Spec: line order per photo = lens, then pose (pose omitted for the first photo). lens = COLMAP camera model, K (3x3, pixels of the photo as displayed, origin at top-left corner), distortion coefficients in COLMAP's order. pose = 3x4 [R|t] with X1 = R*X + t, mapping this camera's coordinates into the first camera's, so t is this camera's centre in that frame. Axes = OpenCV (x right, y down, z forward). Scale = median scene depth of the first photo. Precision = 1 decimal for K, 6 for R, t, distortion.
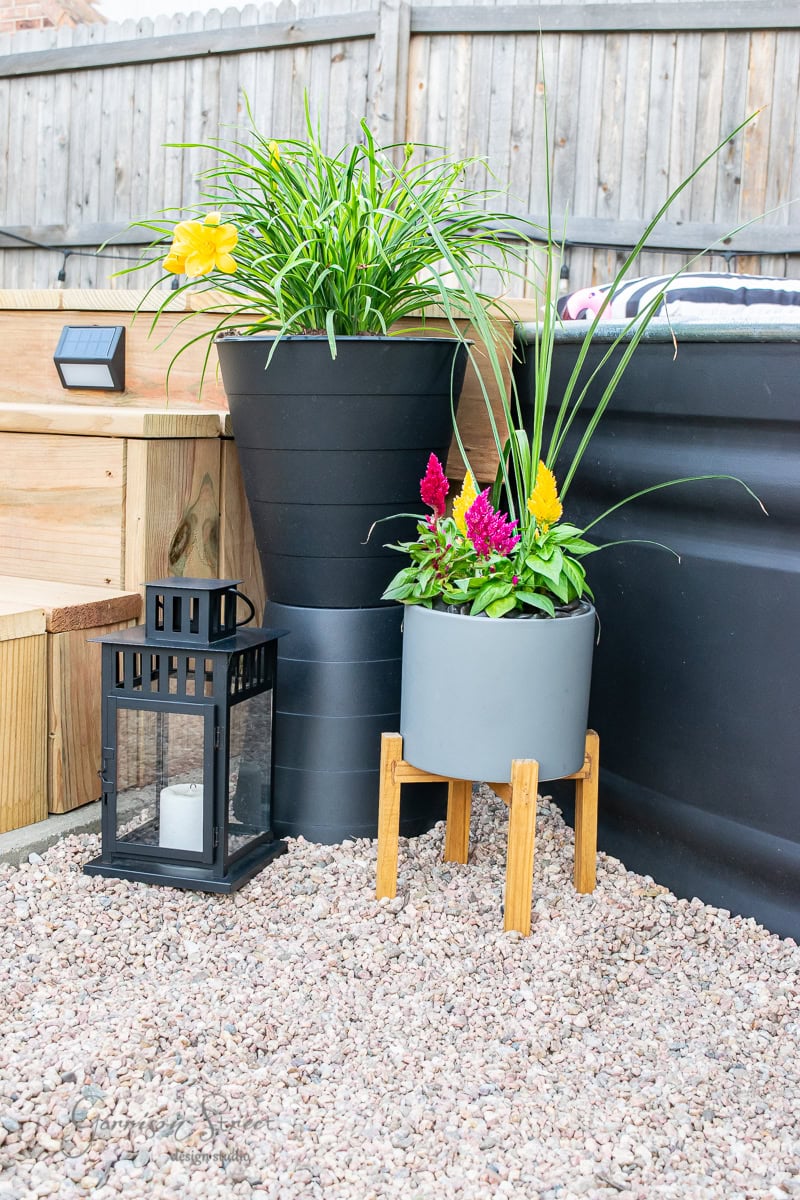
lens RADIAL K [[1504.2, 0, 400.0], [0, 1504.2, 600.0], [0, 0, 1]] dist [-0.016515, -0.041855]
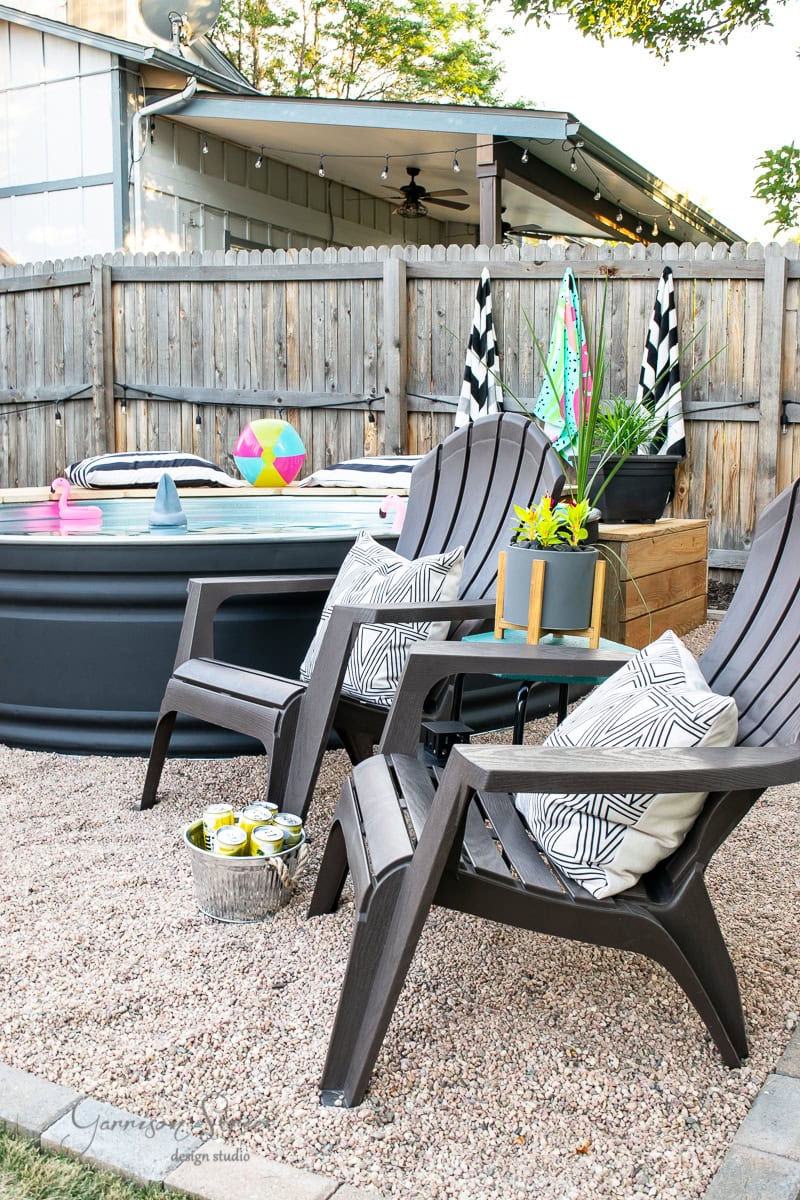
lens RADIAL K [[1303.2, 0, 400.0], [0, 1303.2, 600.0], [0, 0, 1]] dist [-0.077357, 0.029741]
pose [[0.999124, -0.041813, -0.001825, 1.287443], [0.041780, 0.999010, -0.015281, 0.074109], [0.002463, 0.015192, 0.999882, -1.846435]]
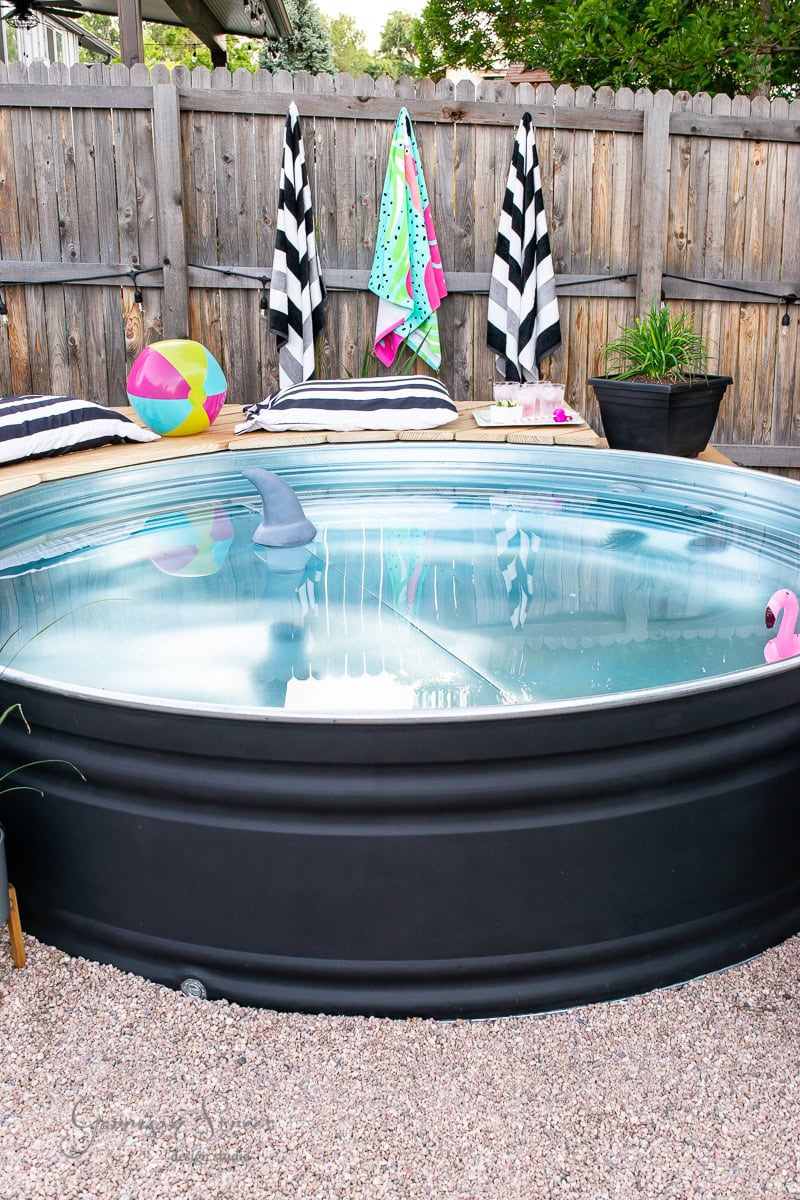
lens RADIAL K [[1303.2, 0, 400.0], [0, 1303.2, 600.0], [0, 0, 1]] dist [-0.077357, 0.029741]
pose [[0.873065, -0.186948, 0.450342, -0.104313], [0.110683, 0.975455, 0.190358, -0.510654], [-0.474876, -0.116350, 0.872328, -0.582917]]
